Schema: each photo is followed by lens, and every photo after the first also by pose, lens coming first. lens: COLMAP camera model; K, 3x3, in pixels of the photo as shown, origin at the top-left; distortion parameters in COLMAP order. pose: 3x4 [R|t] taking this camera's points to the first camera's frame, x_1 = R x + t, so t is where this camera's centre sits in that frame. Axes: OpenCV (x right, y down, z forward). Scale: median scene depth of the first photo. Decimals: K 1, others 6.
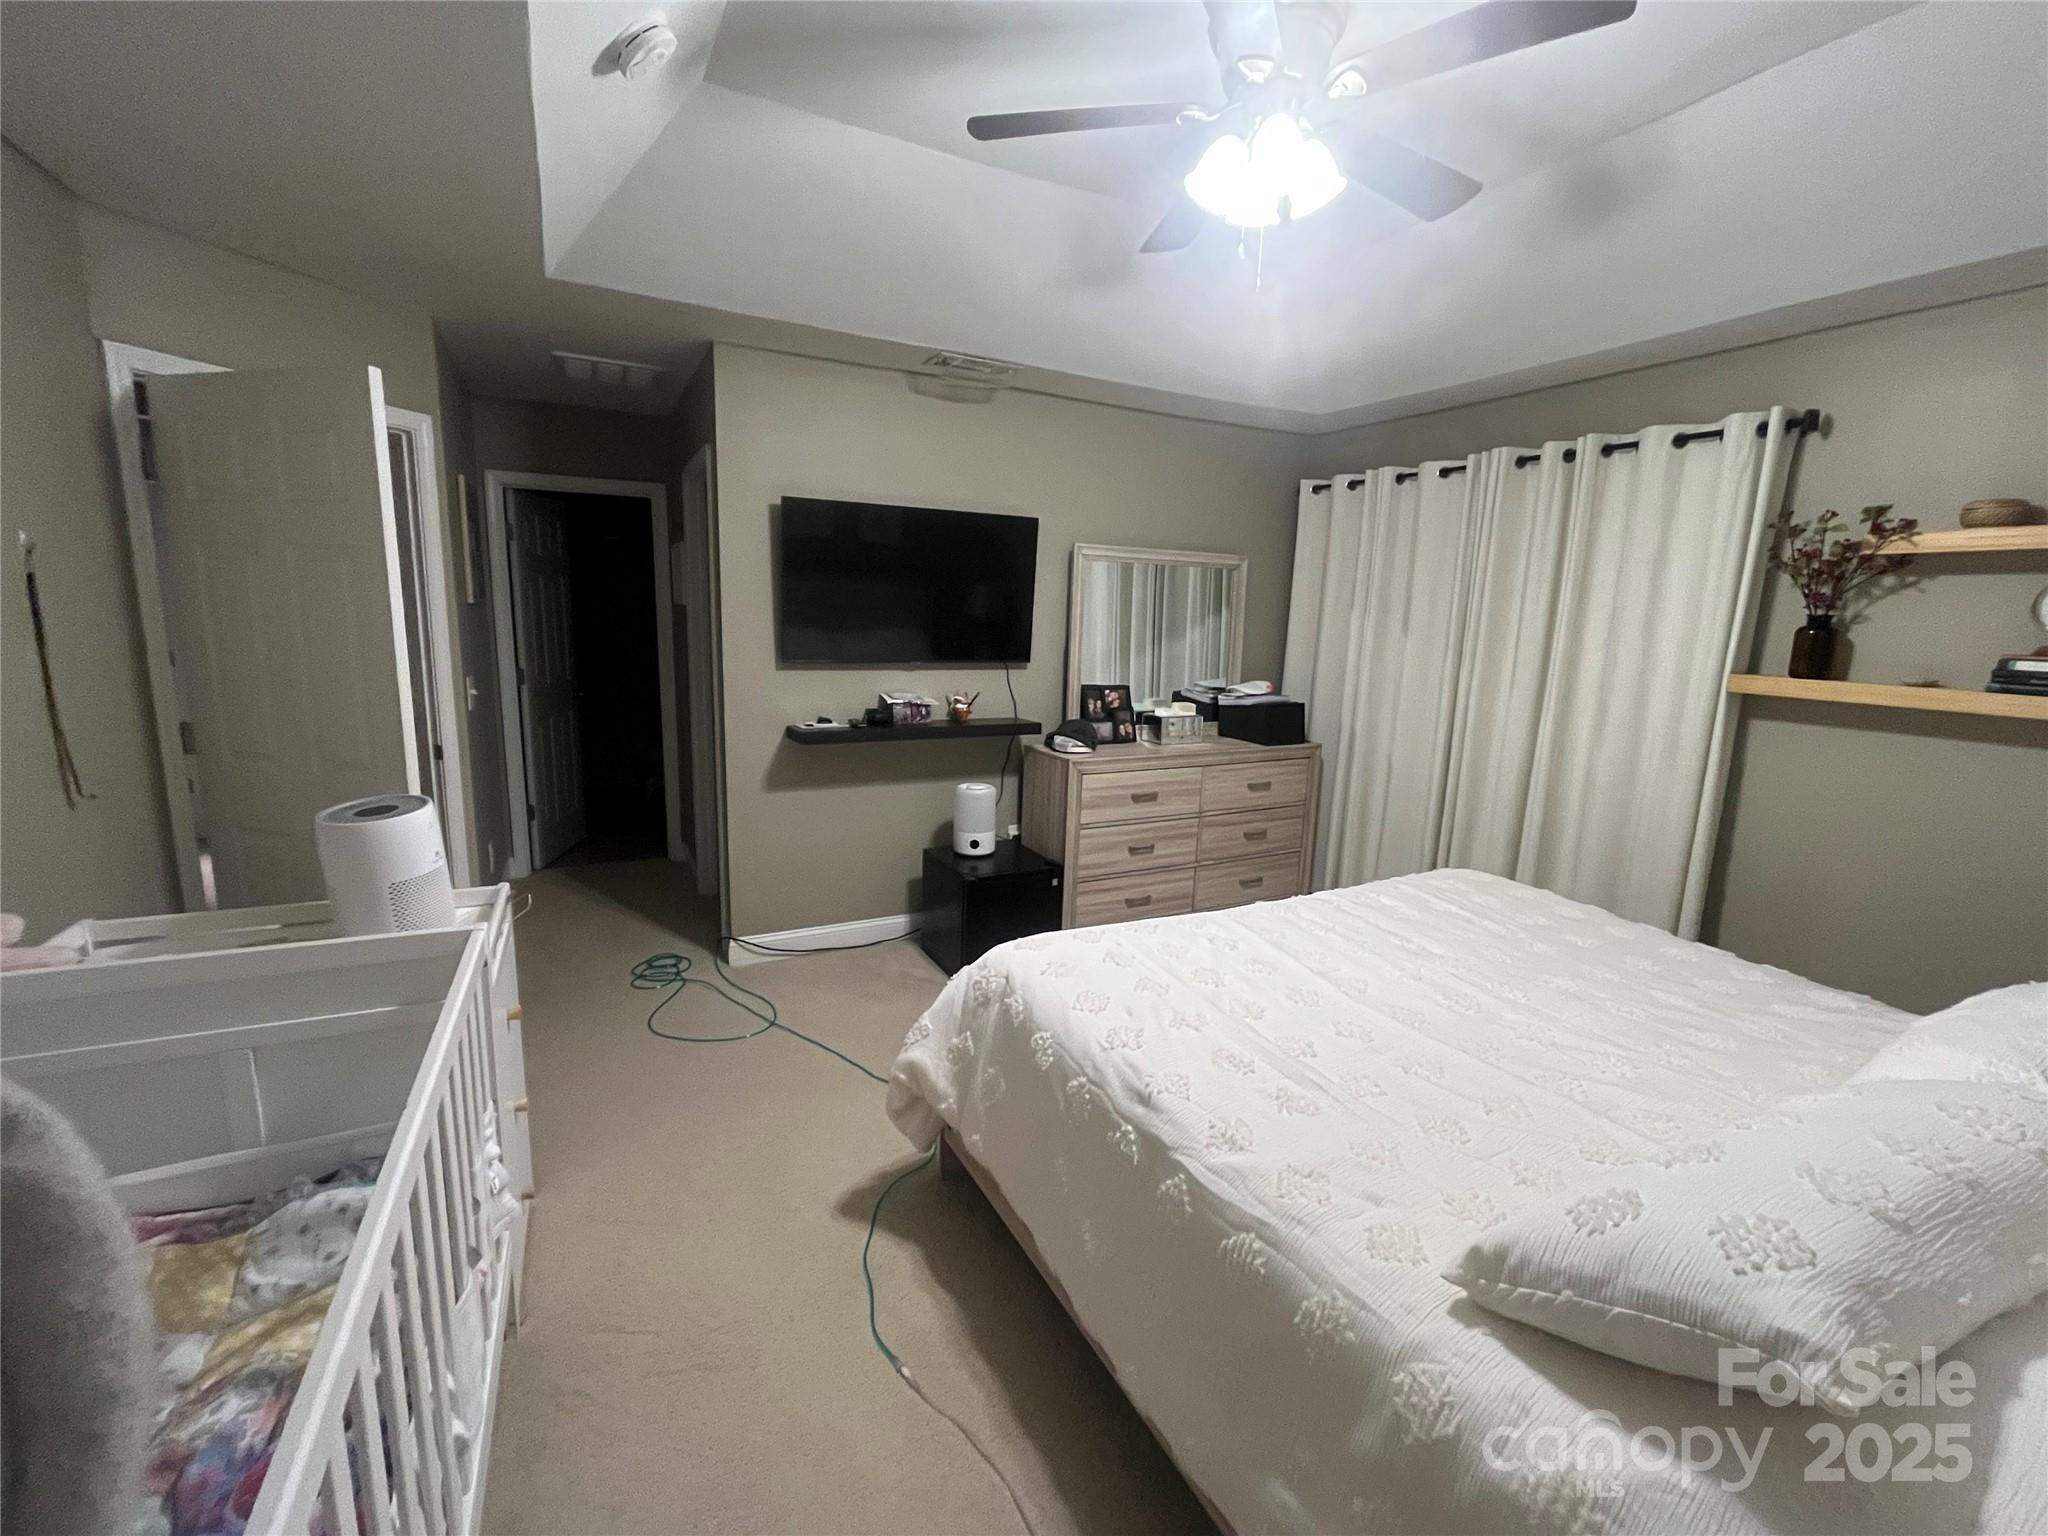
lens RADIAL K [[869.5, 0, 1023.7], [0, 869.5, 766.2], [0, 0, 1]] dist [-0.003191, 0.000188]
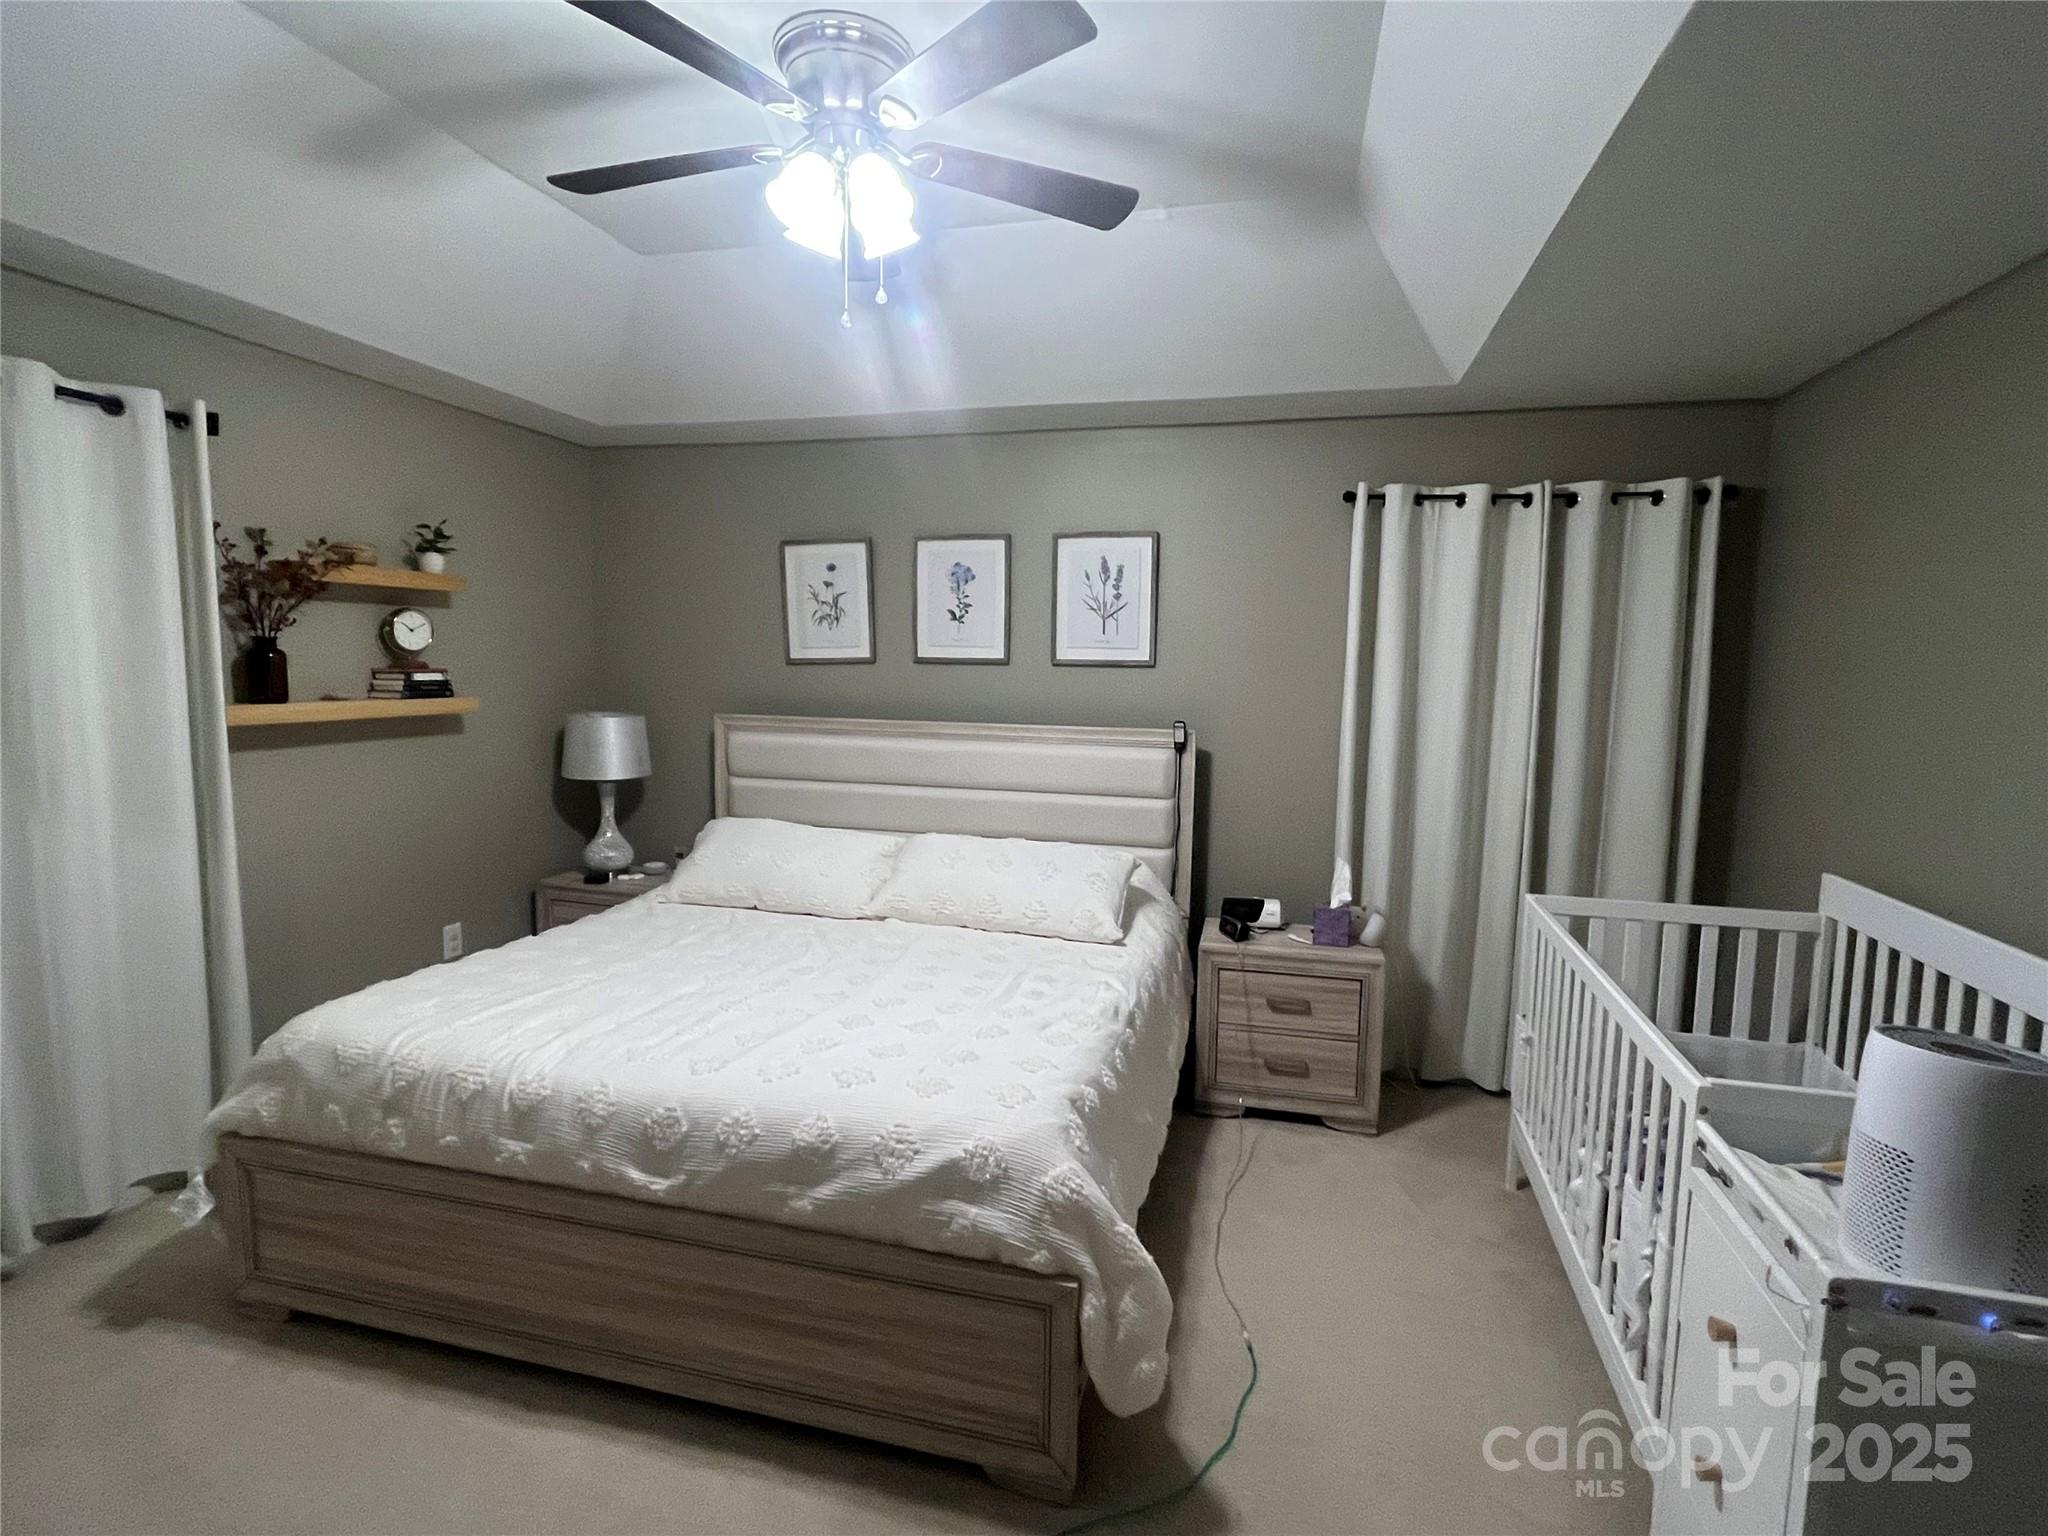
lens RADIAL K [[982.1, 0, 1027.5], [0, 982.1, 768.1], [0, 0, 1]] dist [0.001812, 0.000277]
pose [[-0.746769, -0.111564, 0.655660, -0.469348], [0.082630, 0.962630, 0.257908, -0.260354], [-0.659931, 0.246775, -0.709643, 1.325724]]
